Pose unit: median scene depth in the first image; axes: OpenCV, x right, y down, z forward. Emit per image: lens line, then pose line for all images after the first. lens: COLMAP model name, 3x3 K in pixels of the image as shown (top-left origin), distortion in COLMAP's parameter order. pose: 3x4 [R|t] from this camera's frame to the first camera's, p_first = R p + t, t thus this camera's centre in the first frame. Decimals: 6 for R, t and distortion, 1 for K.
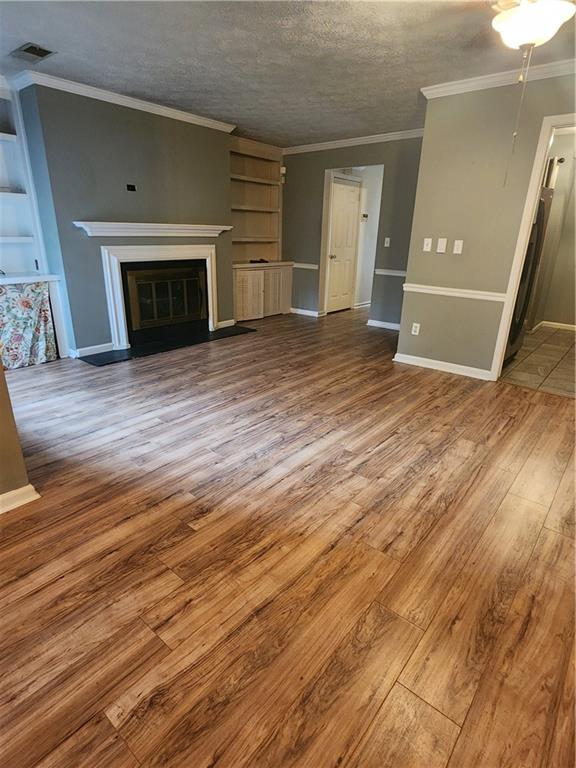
lens RADIAL K [[416.1, 0, 285.2], [0, 416.1, 380.7], [0, 0, 1]] dist [-0.002520, 0.000740]
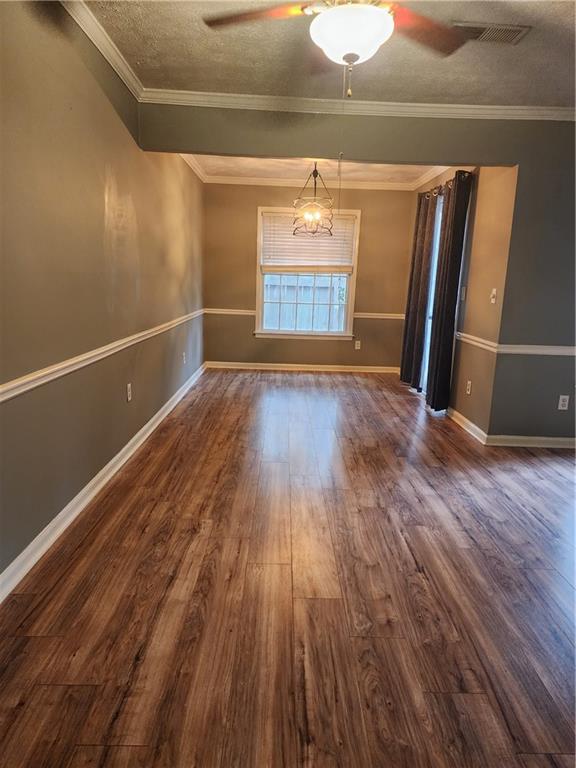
lens RADIAL K [[521.1, 0, 290.1], [0, 521.1, 382.9], [0, 0, 1]] dist [0.059381, 0.000776]
pose [[-0.757785, 0.074629, -0.648222, 0.624540], [-0.269439, 0.868997, 0.415027, -0.278080], [0.594276, 0.489158, -0.638405, 0.849708]]
